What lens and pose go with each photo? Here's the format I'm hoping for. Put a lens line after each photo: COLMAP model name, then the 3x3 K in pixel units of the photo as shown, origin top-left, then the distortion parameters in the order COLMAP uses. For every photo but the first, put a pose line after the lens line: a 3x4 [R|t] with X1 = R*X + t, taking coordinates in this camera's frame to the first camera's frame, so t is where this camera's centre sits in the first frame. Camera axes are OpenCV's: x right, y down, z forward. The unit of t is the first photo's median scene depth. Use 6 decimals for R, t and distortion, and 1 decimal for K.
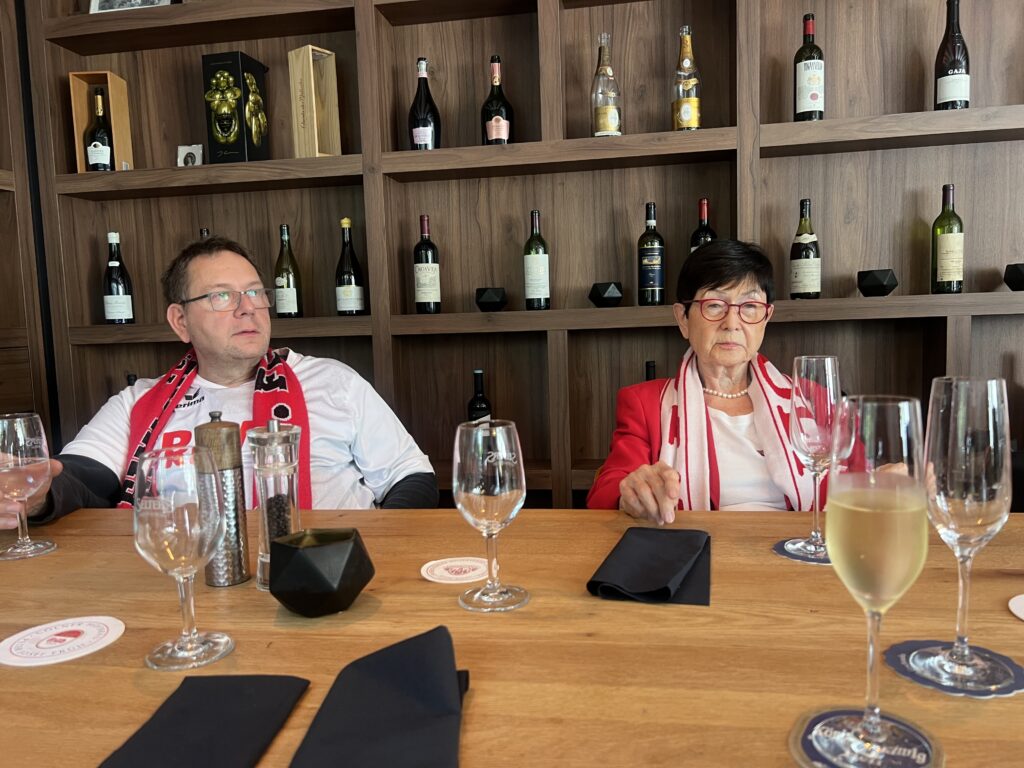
lens RADIAL K [[773.4, 0, 512.0], [0, 773.4, 384.0], [0, 0, 1]] dist [0.023950, -0.037490]
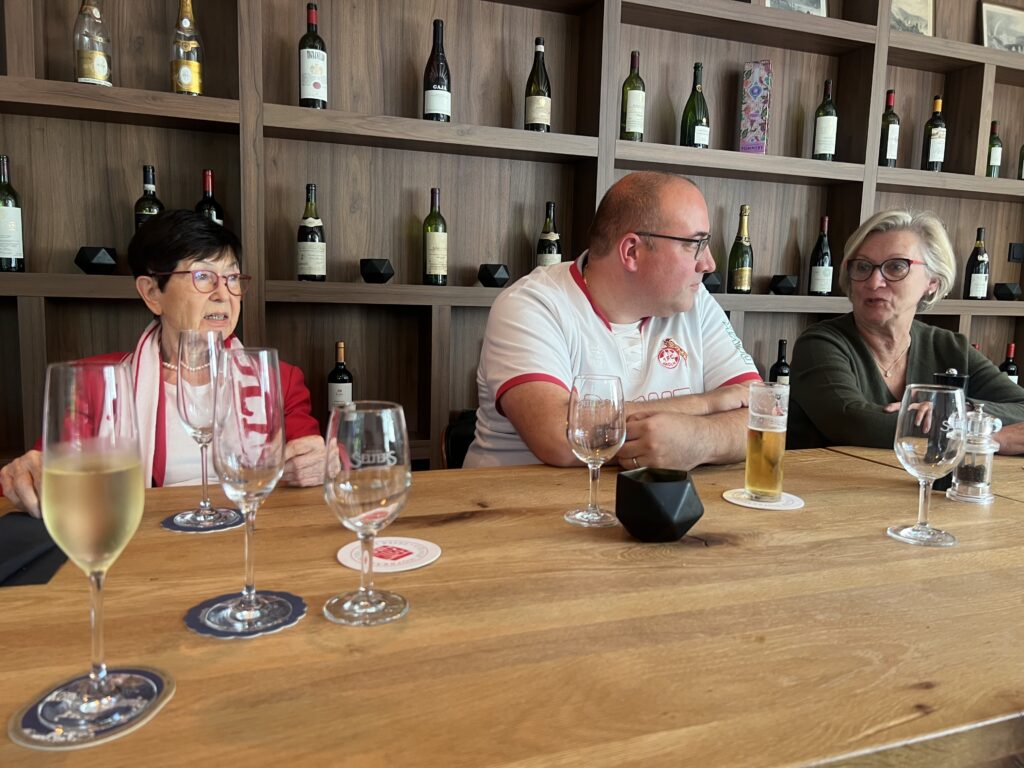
lens RADIAL K [[773.4, 0, 512.0], [0, 773.4, 384.0], [0, 0, 1]] dist [0.023950, -0.037490]
pose [[0.865924, 0.005189, 0.500149, 0.095877], [-0.017182, 0.999665, 0.019377, 0.003290], [-0.499881, -0.025373, 0.865723, -0.034958]]
